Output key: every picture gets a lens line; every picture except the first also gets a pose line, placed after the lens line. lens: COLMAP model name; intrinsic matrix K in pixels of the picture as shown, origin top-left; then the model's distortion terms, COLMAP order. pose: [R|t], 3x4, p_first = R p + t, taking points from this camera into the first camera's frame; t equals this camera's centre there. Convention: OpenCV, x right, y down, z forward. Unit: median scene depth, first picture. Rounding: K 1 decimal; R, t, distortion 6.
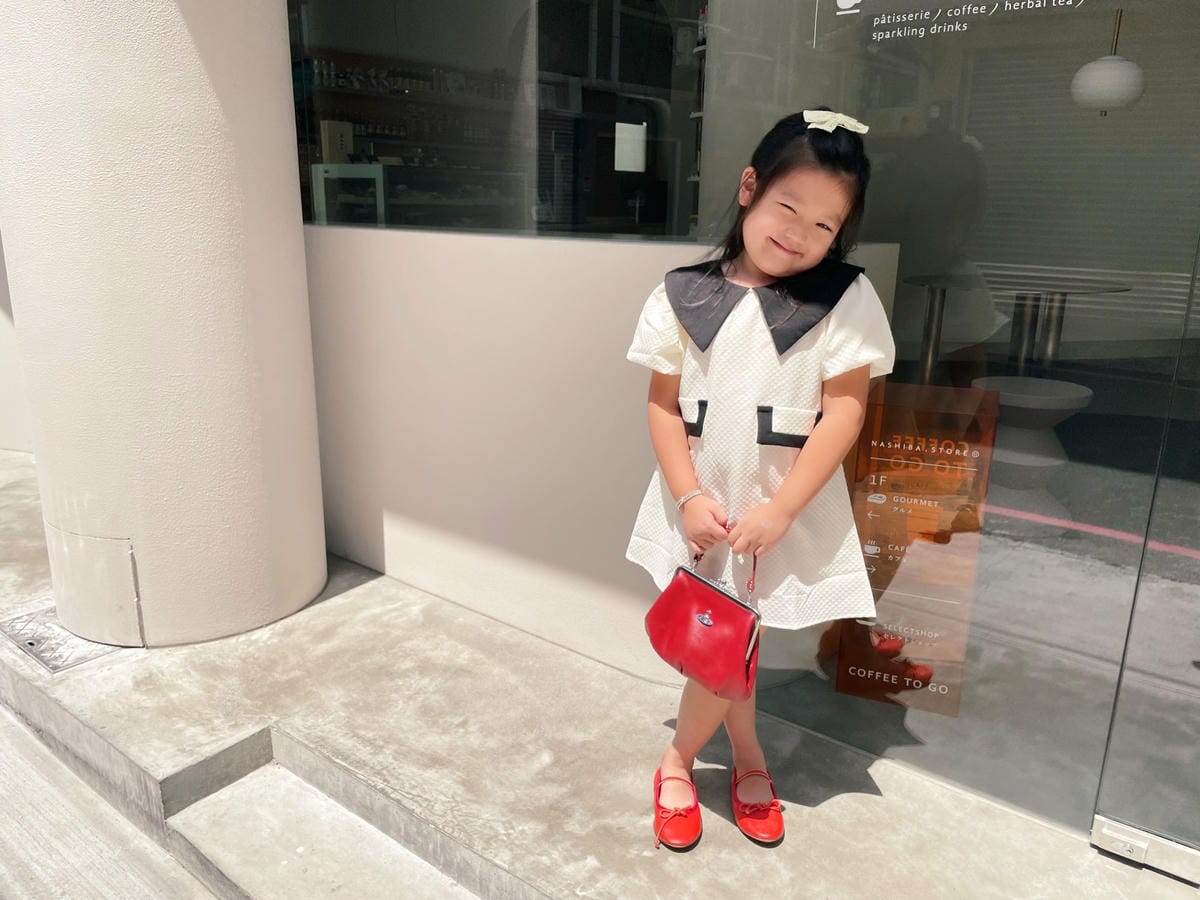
lens RADIAL K [[910.1, 0, 600.0], [0, 910.1, 450.0], [0, 0, 1]] dist [0.051561, -0.080800]
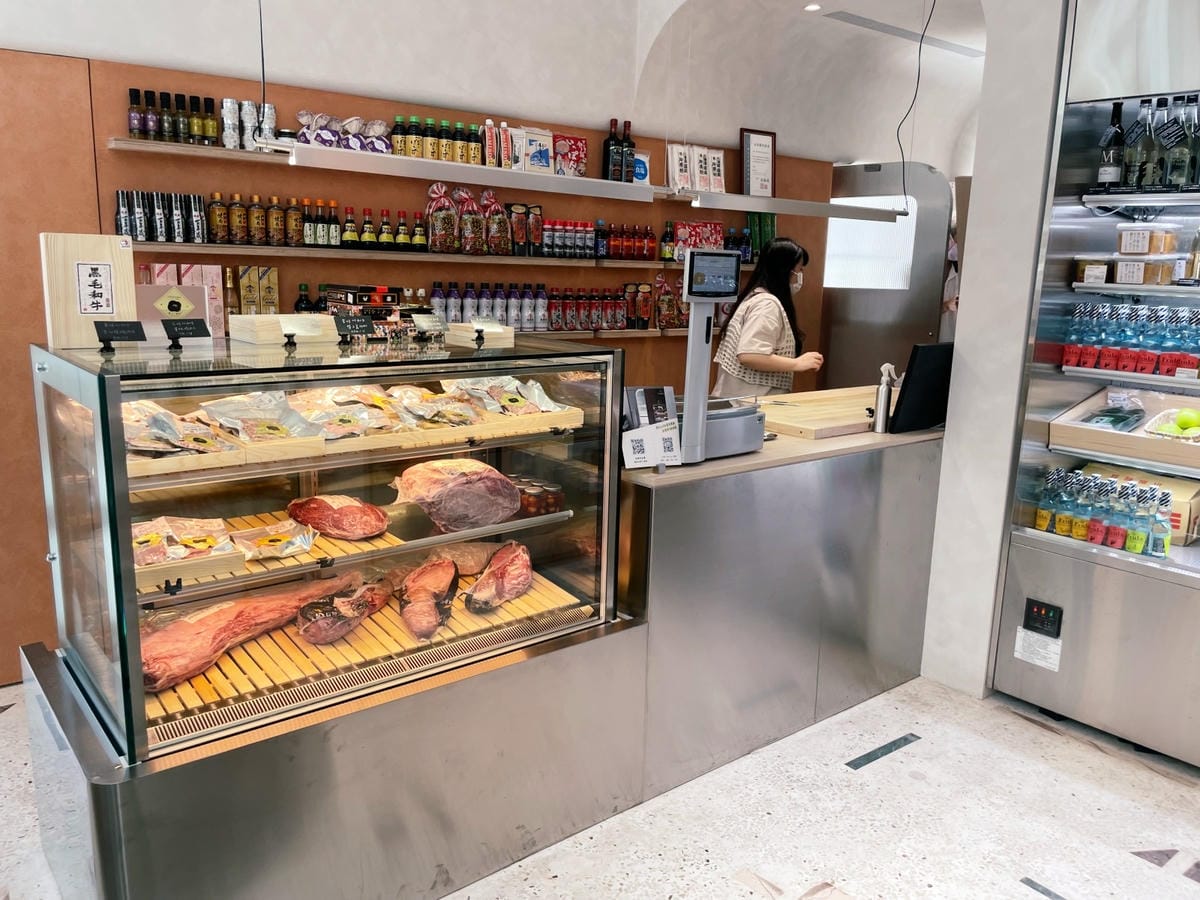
lens RADIAL K [[910.1, 0, 600.0], [0, 910.1, 450.0], [0, 0, 1]] dist [0.051561, -0.080800]
pose [[0.980304, 0.051722, -0.190599, -0.007949], [-0.066294, 0.995279, -0.070880, -0.200640], [0.186034, 0.082120, 0.979106, 0.530456]]
